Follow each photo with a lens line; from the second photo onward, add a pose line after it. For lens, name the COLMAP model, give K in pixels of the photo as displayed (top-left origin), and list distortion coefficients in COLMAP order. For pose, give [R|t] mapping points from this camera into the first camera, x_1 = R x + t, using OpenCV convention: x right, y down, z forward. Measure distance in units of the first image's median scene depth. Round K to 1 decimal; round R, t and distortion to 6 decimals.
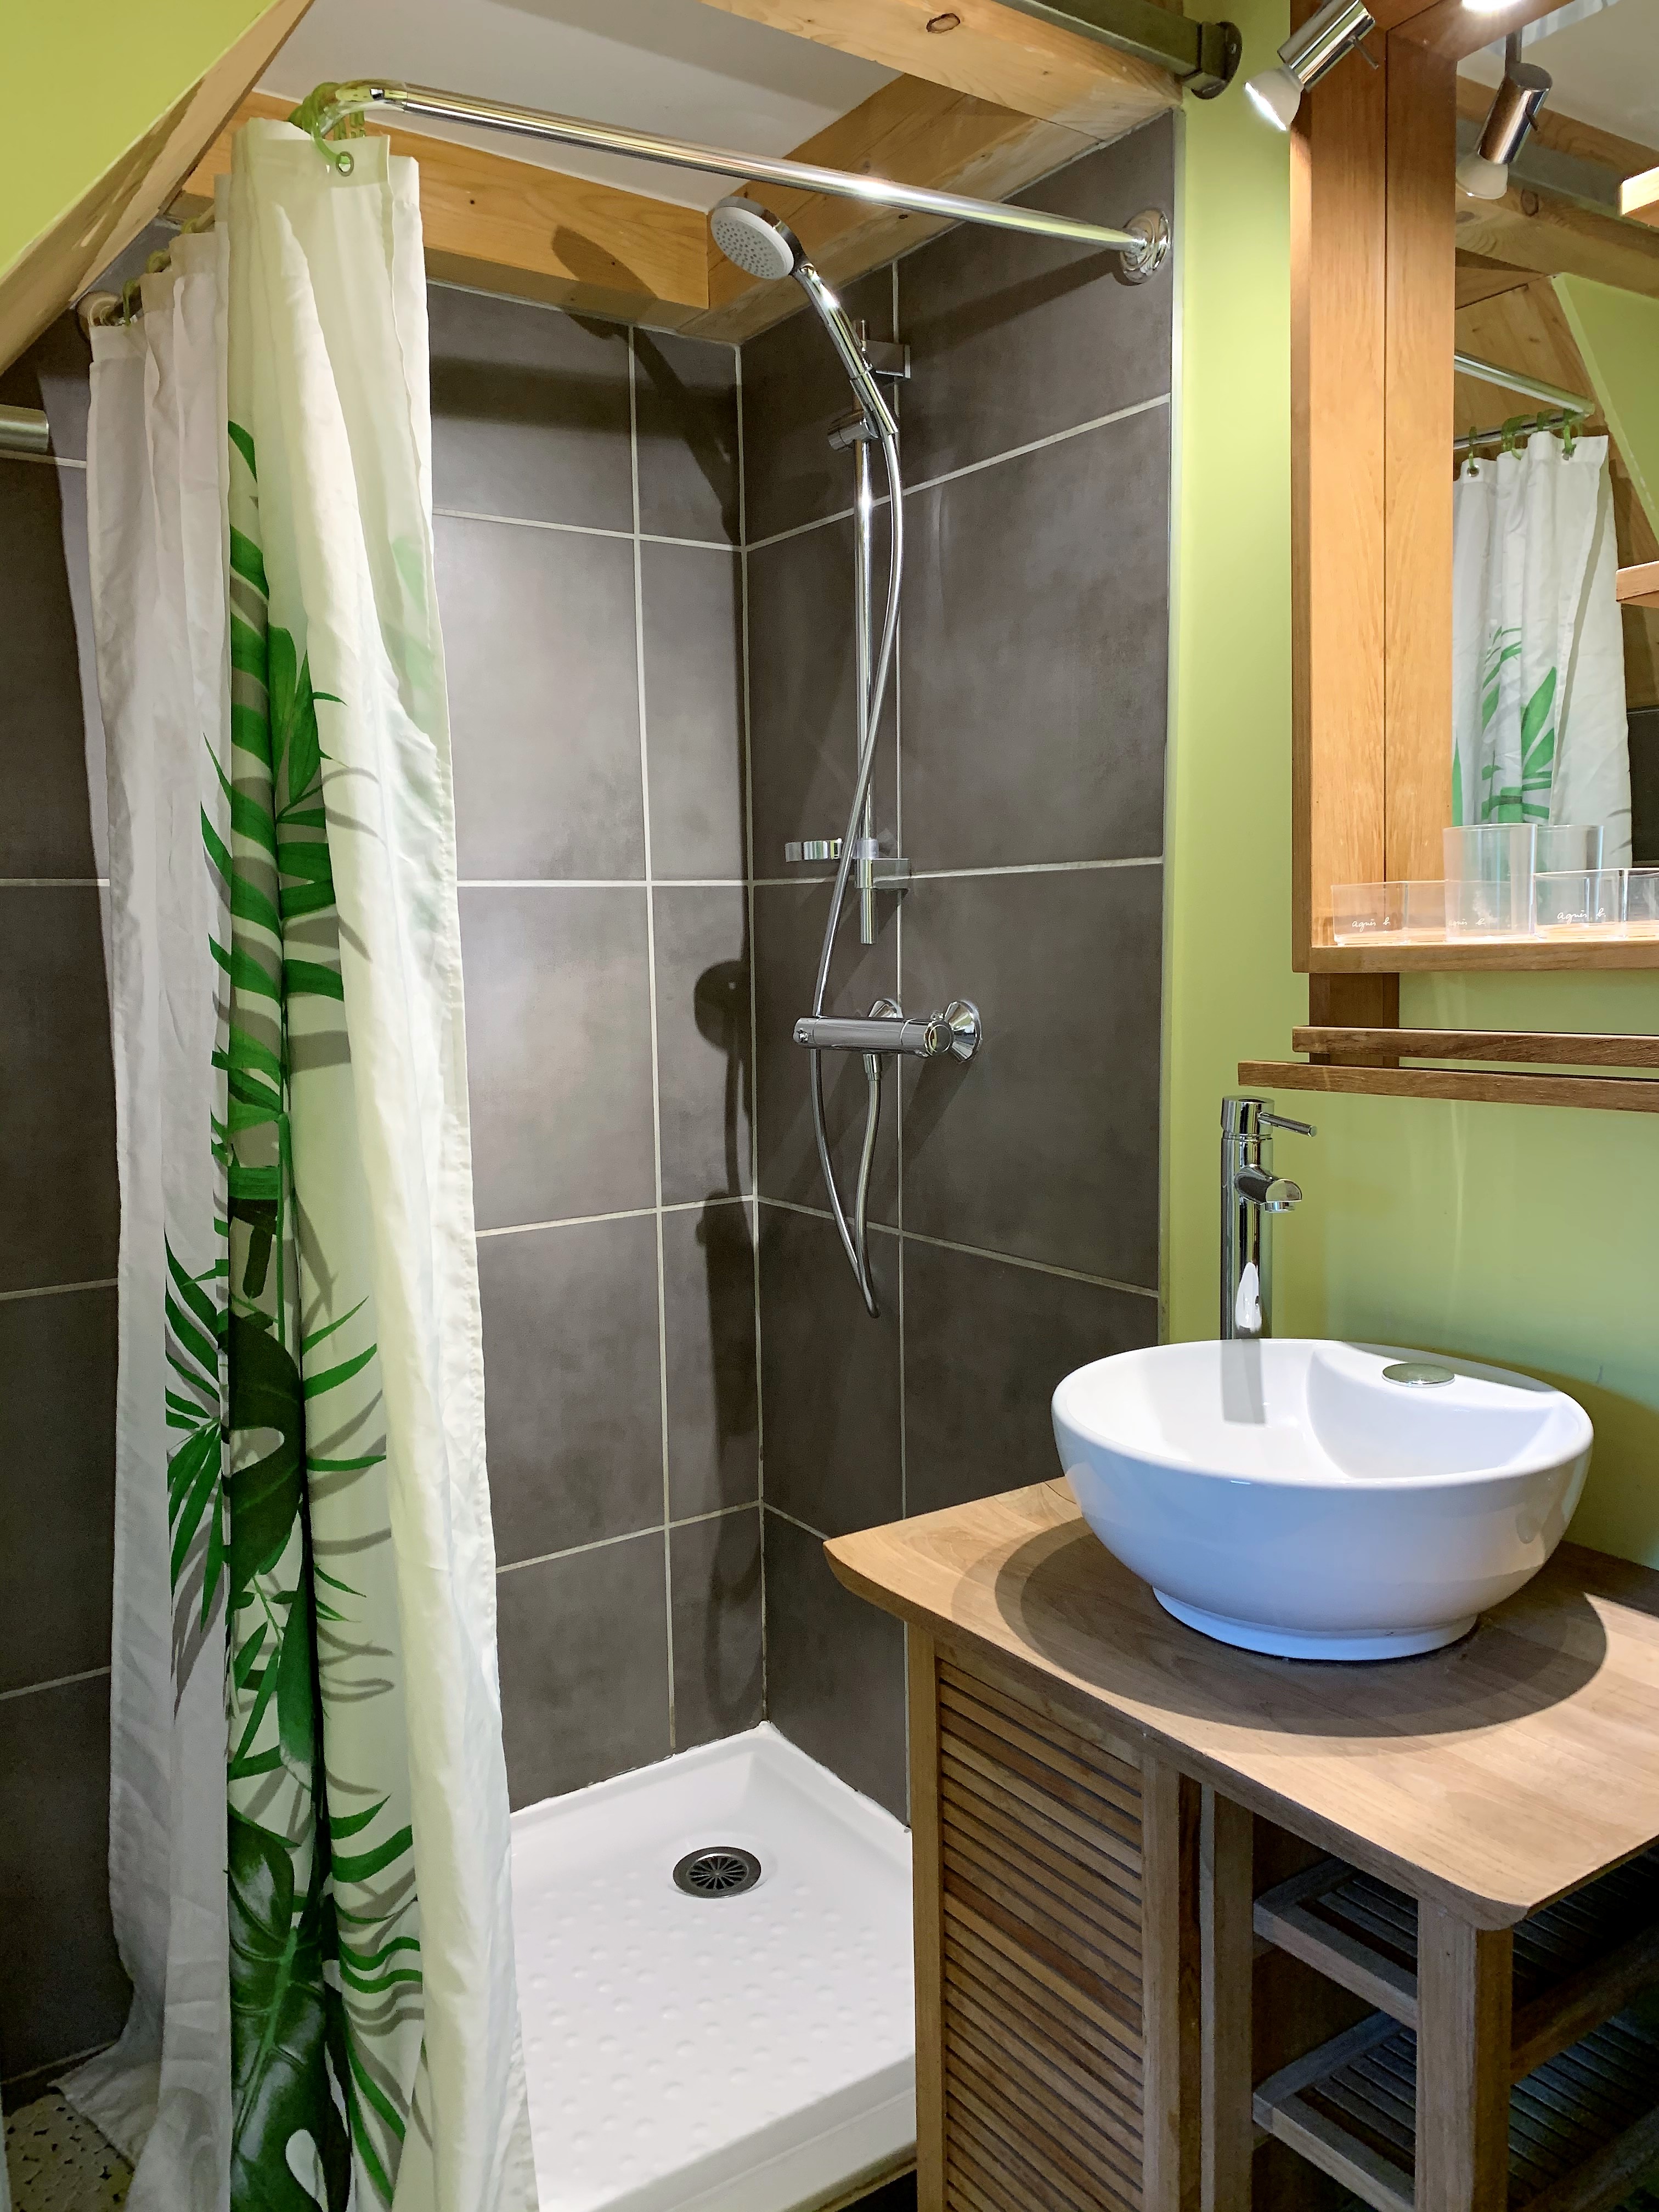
lens RADIAL K [[1679.2, 0, 829.5], [0, 1679.2, 1106.0], [0, 0, 1]] dist [0.007548, 0.007235]
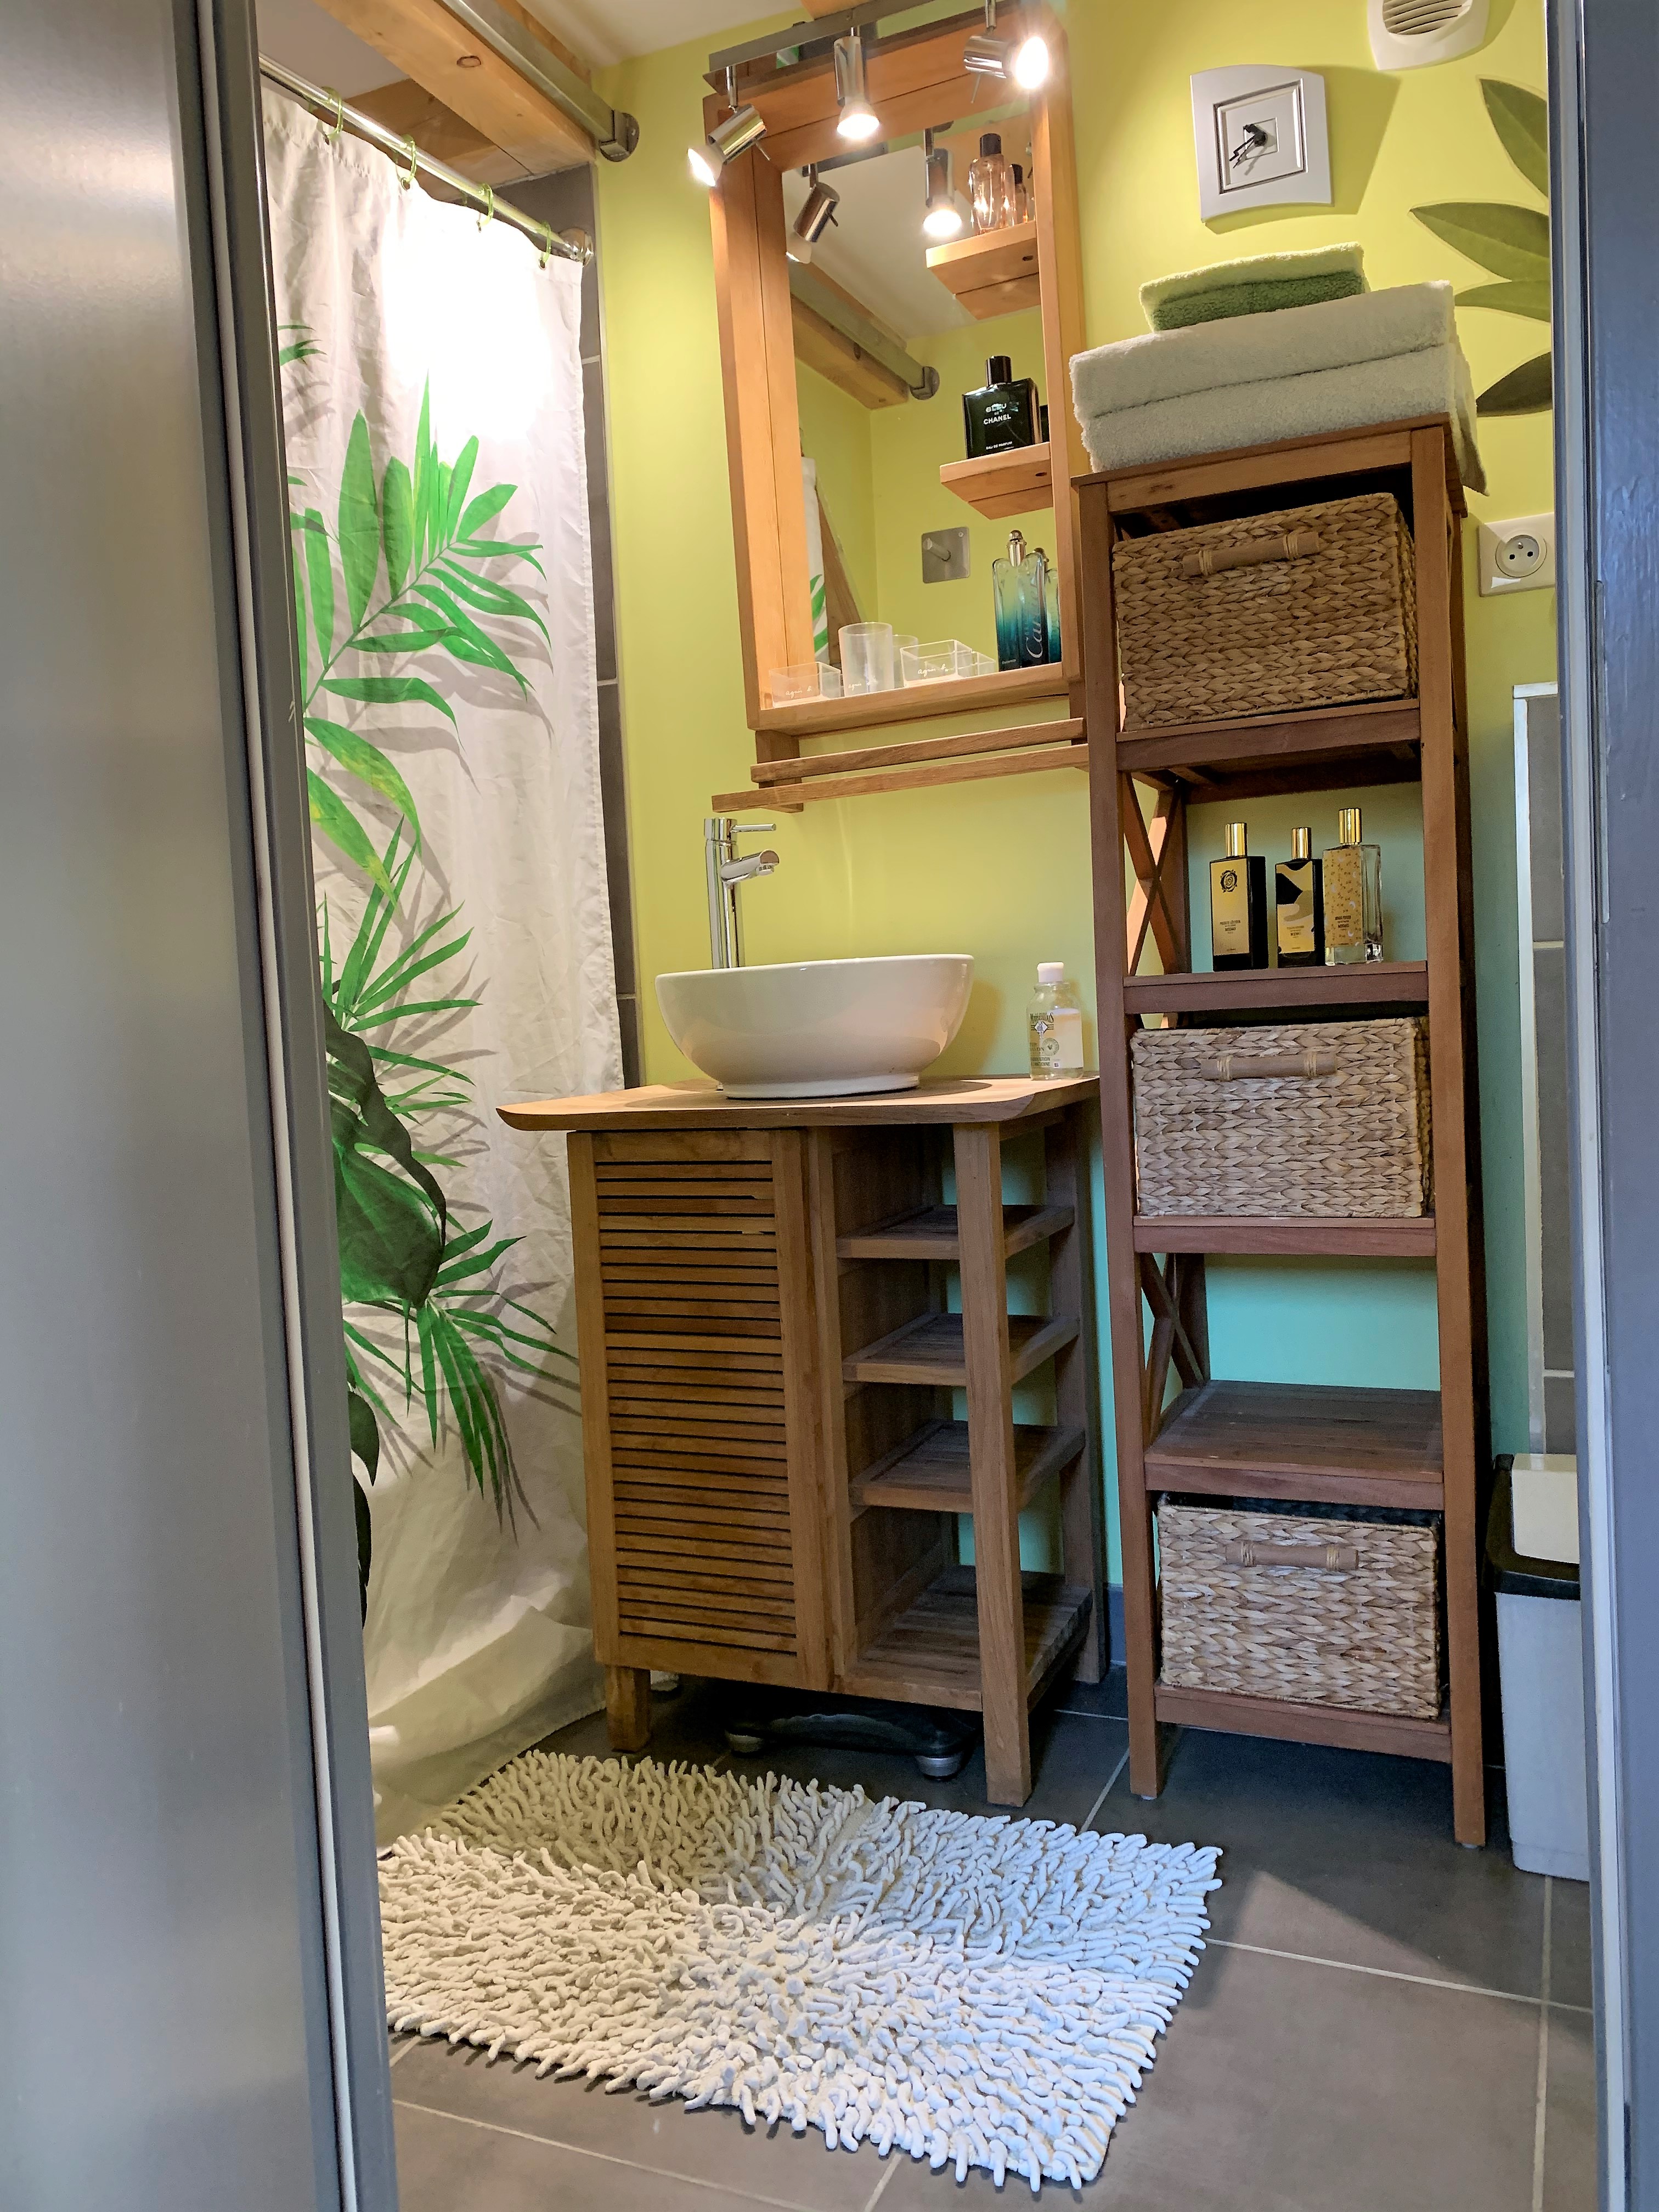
lens RADIAL K [[1679.2, 0, 829.5], [0, 1679.2, 1106.0], [0, 0, 1]] dist [0.007548, 0.007235]
pose [[0.851231, -0.059229, 0.521438, -0.479585], [0.092917, 0.994923, -0.038673, 0.330299], [-0.516500, 0.081370, 0.852412, -0.313473]]
